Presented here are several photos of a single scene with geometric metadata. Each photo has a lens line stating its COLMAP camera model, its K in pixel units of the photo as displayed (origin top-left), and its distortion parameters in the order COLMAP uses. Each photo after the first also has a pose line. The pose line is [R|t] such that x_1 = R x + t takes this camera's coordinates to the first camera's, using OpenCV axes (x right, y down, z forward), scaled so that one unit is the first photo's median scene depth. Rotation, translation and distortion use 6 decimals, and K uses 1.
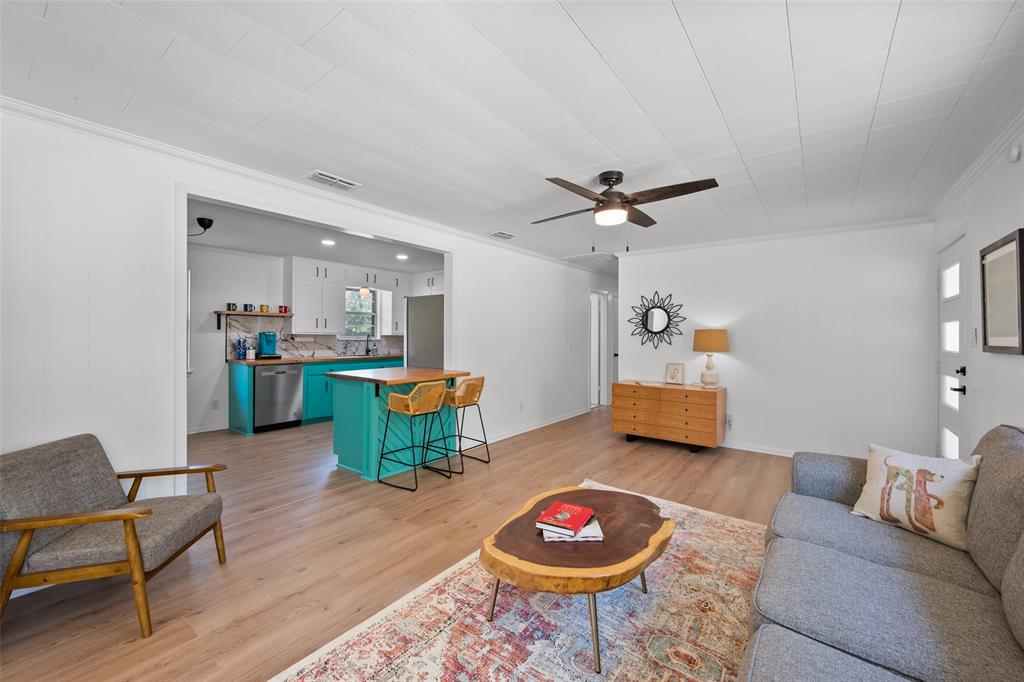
lens RADIAL K [[407.3, 0, 521.8], [0, 407.3, 337.7], [0, 0, 1]] dist [-0.015664, 0.000243]
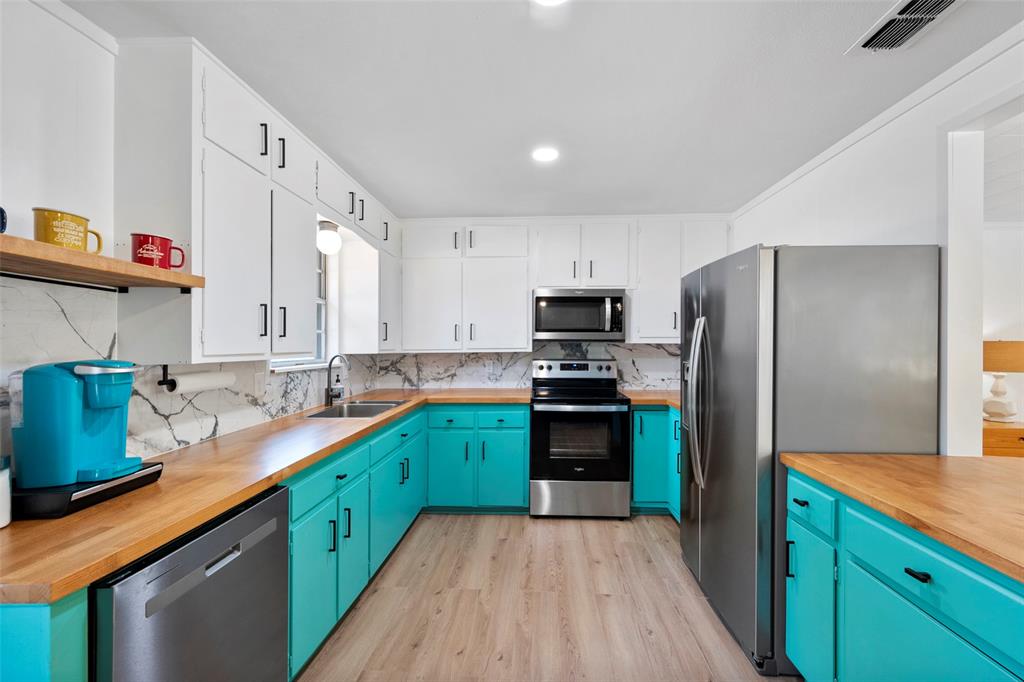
lens RADIAL K [[407.3, 0, 515.1], [0, 407.3, 348.9], [0, 0, 1]] dist [-0.015664, 0.000243]
pose [[0.832325, -0.015032, 0.554084, -0.544651], [0.009952, 0.999876, 0.012175, -0.018885], [-0.554198, -0.004619, 0.832372, 0.713137]]
